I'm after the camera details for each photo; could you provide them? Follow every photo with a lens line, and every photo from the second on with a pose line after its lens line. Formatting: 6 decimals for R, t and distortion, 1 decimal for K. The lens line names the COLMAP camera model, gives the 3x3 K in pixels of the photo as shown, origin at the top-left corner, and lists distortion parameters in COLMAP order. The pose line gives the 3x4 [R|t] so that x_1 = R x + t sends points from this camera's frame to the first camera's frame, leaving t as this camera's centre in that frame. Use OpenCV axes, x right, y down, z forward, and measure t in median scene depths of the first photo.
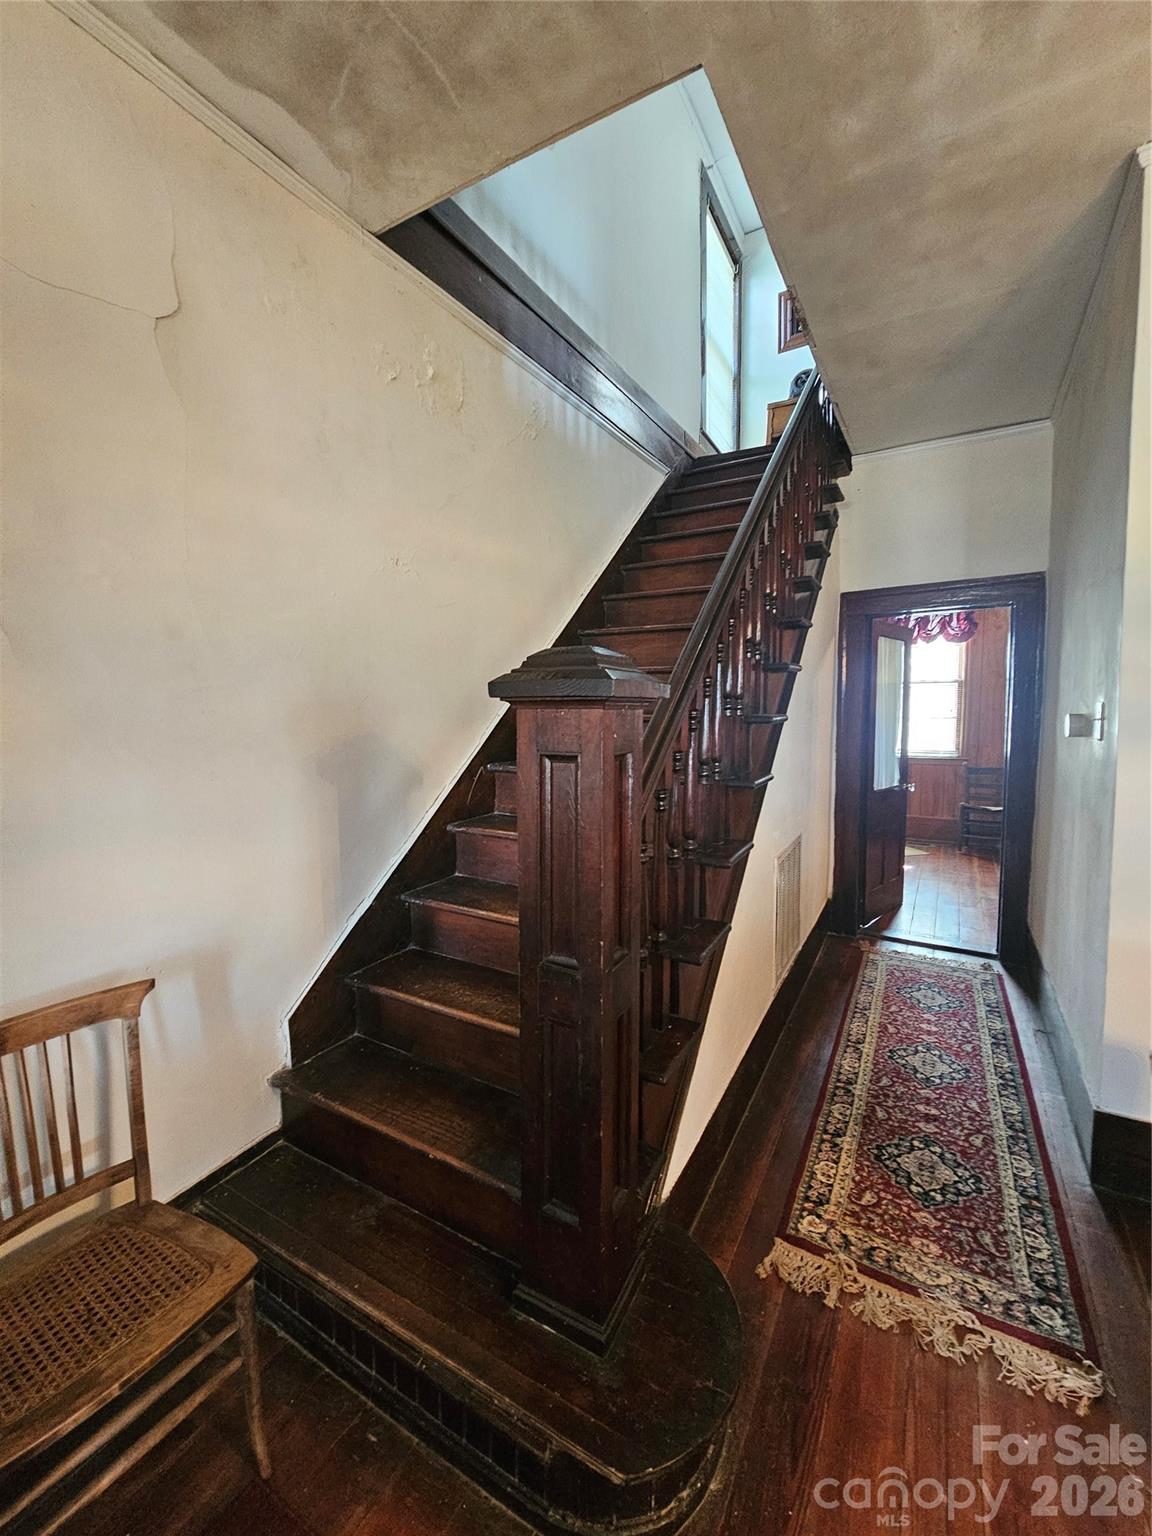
lens RADIAL K [[625.5, 0, 578.1], [0, 625.5, 765.2], [0, 0, 1]] dist [-0.000989, -0.000626]
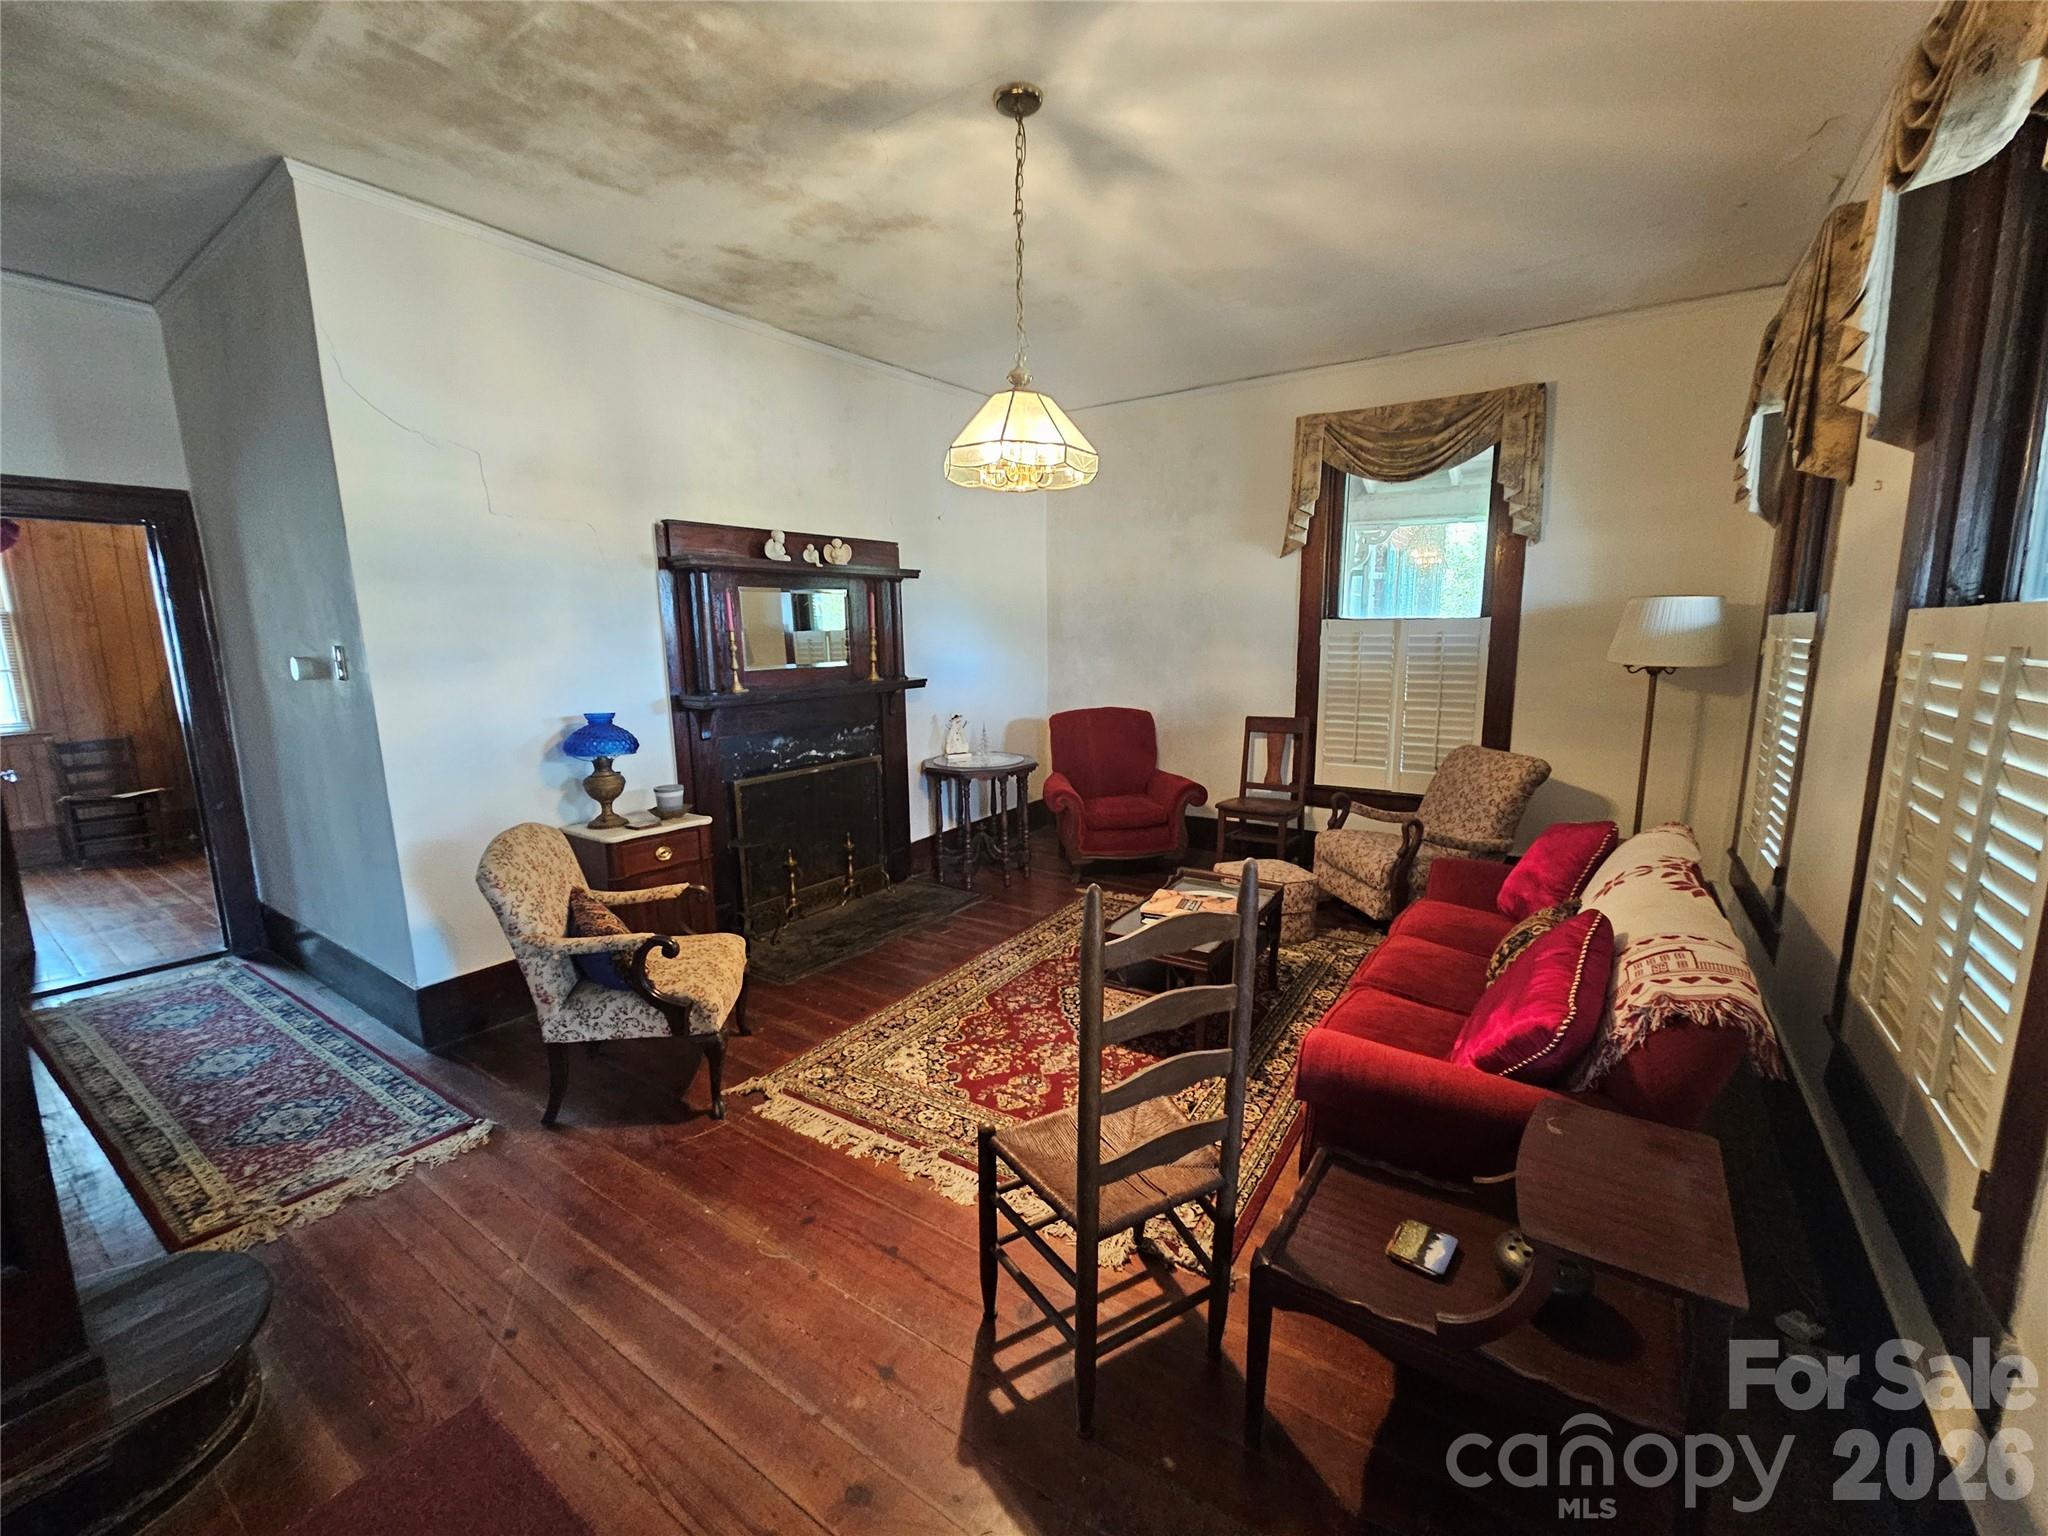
lens RADIAL K [[834.0, 0, 1030.8], [0, 834.0, 771.3], [0, 0, 1]] dist [-0.000989, -0.000626]
pose [[0.065621, -0.148544, 0.986726, -0.537874], [0.101895, 0.984686, 0.141461, 0.032983], [-0.992628, 0.091260, 0.079752, -0.292675]]
